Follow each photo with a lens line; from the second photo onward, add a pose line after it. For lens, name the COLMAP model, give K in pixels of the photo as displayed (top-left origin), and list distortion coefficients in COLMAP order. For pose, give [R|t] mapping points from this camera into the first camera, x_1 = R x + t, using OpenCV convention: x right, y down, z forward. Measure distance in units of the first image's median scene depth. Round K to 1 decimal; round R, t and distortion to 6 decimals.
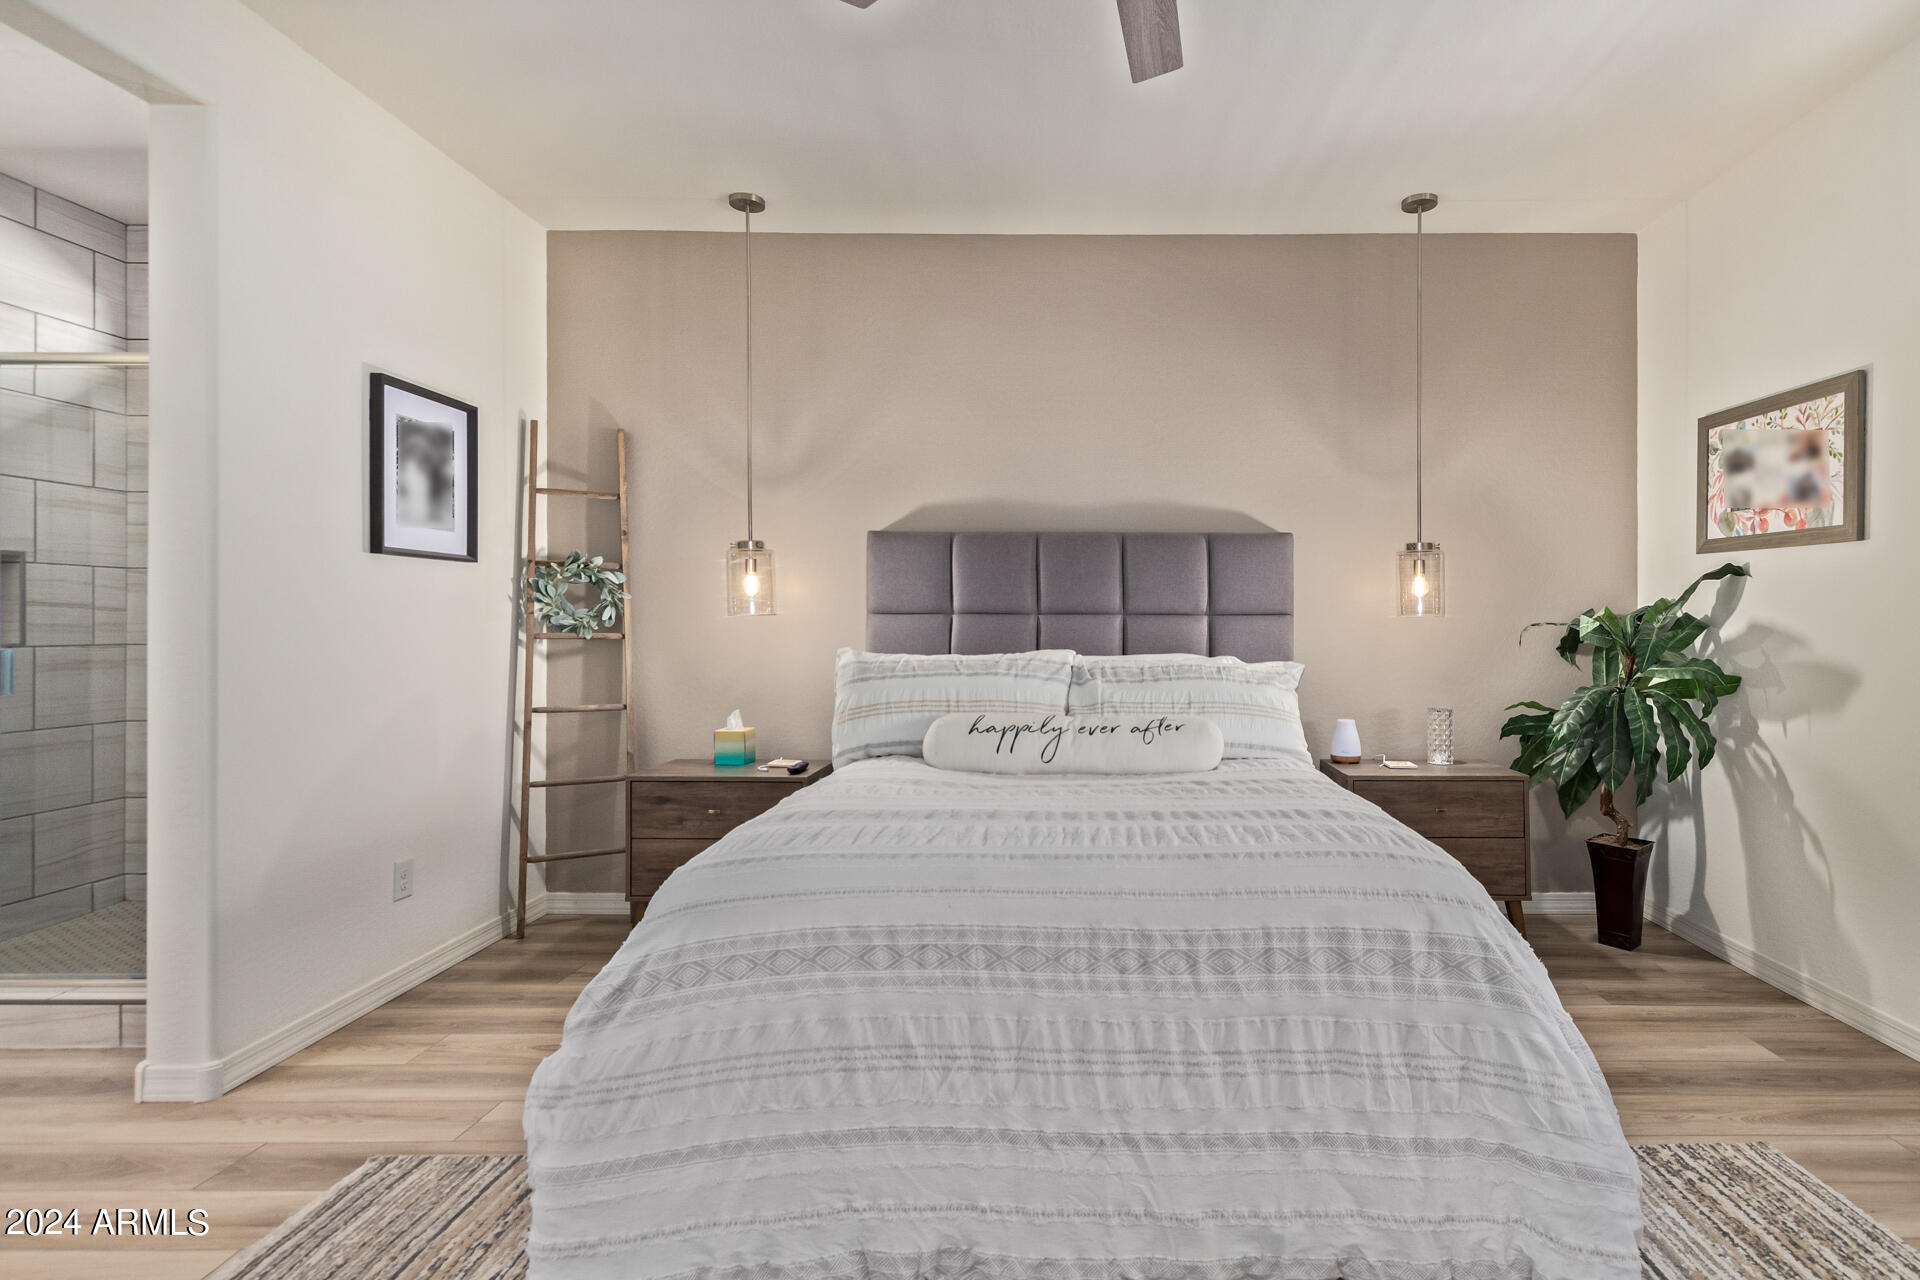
lens RADIAL K [[905.2, 0, 959.5], [0, 905.2, 631.8], [0, 0, 1]] dist [0.018225, -0.008657]
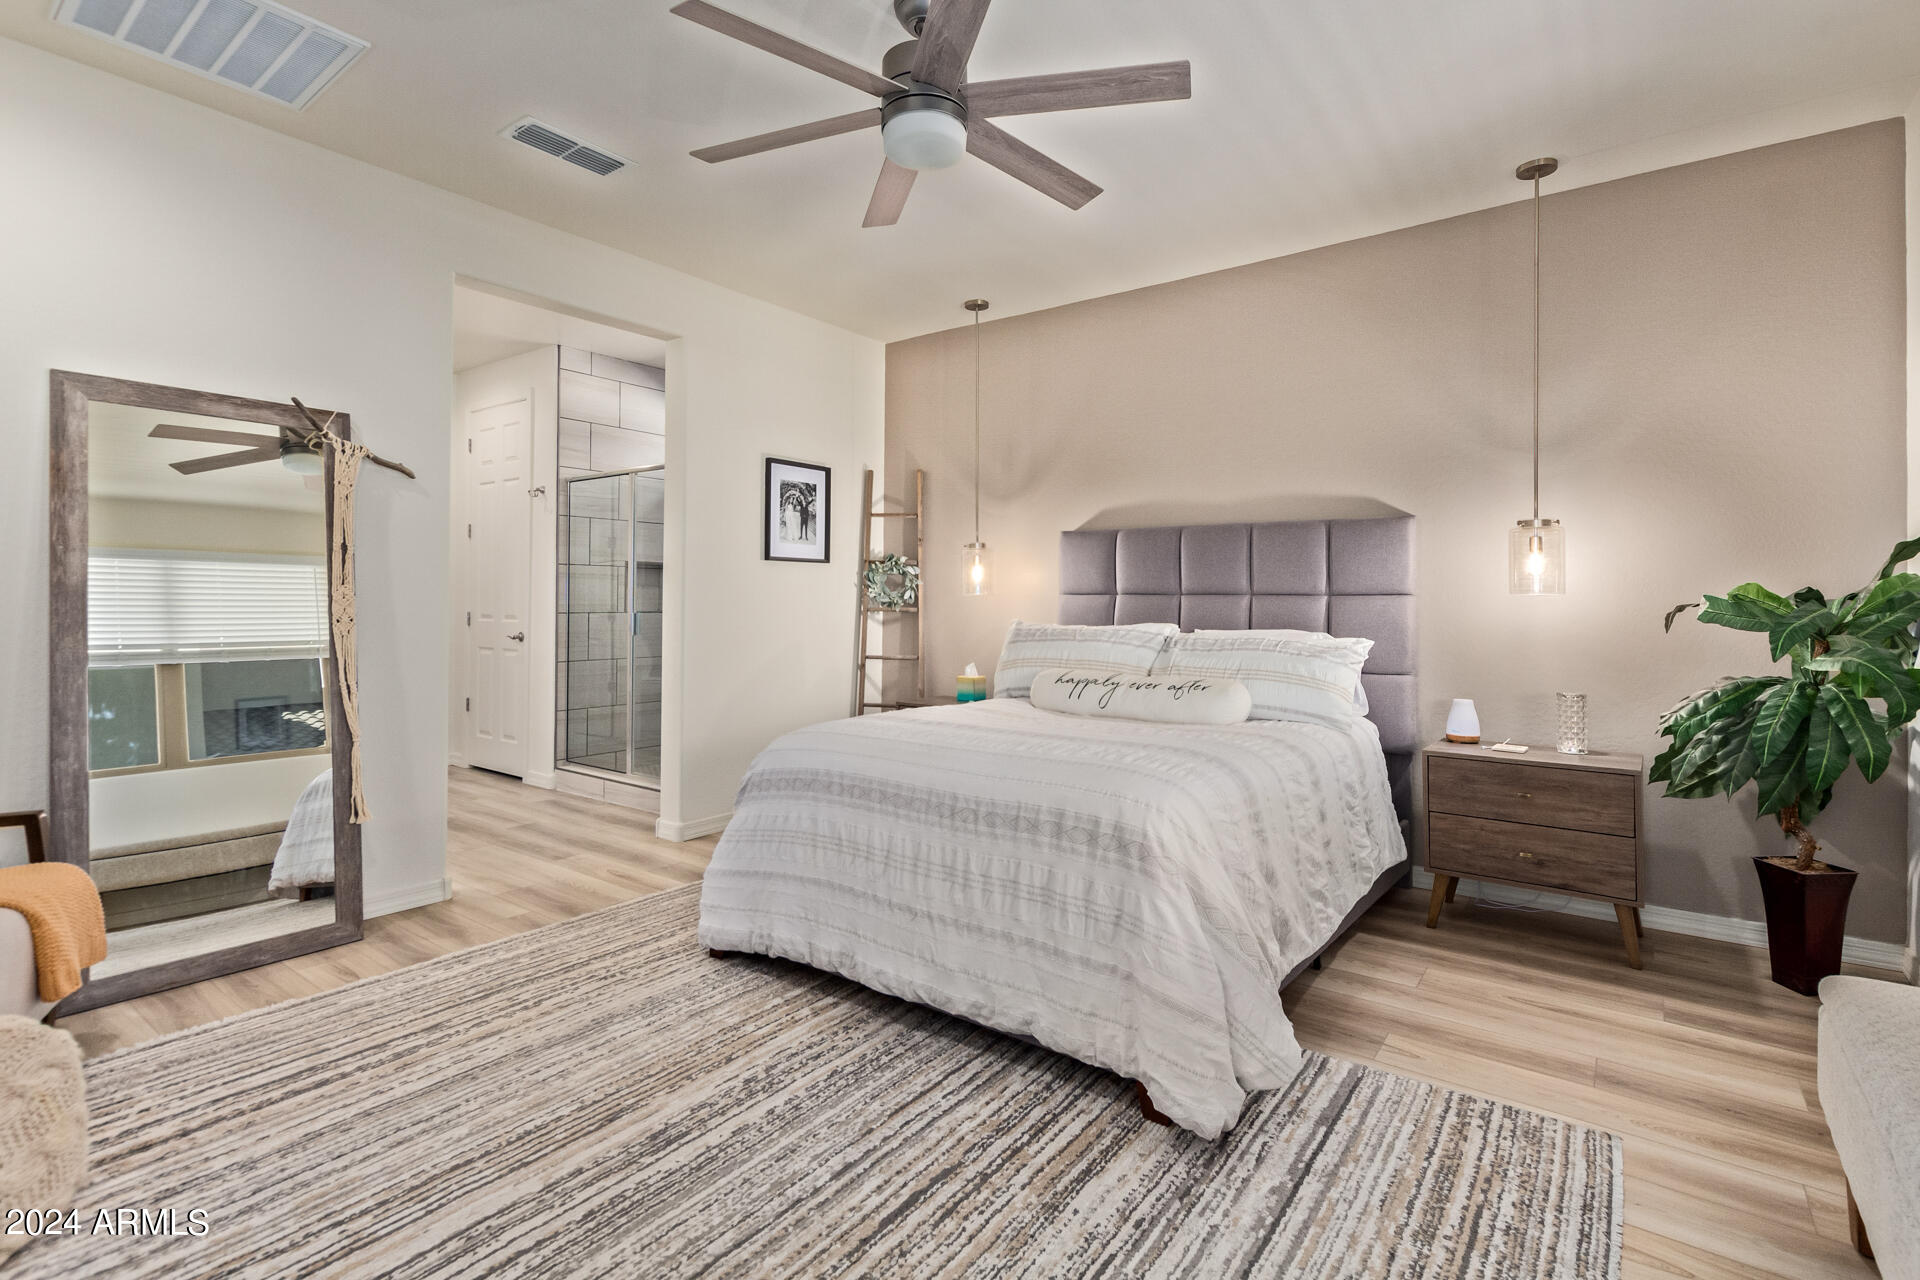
lens RADIAL K [[895.9, 0, 970.3], [0, 895.9, 612.2], [0, 0, 1]] dist [0.012983, -0.000654]
pose [[0.799701, 0.010765, -0.600302, 0.678753], [-0.011125, 0.999933, 0.003111, 0.003997], [0.600295, 0.004190, 0.799767, -0.139131]]
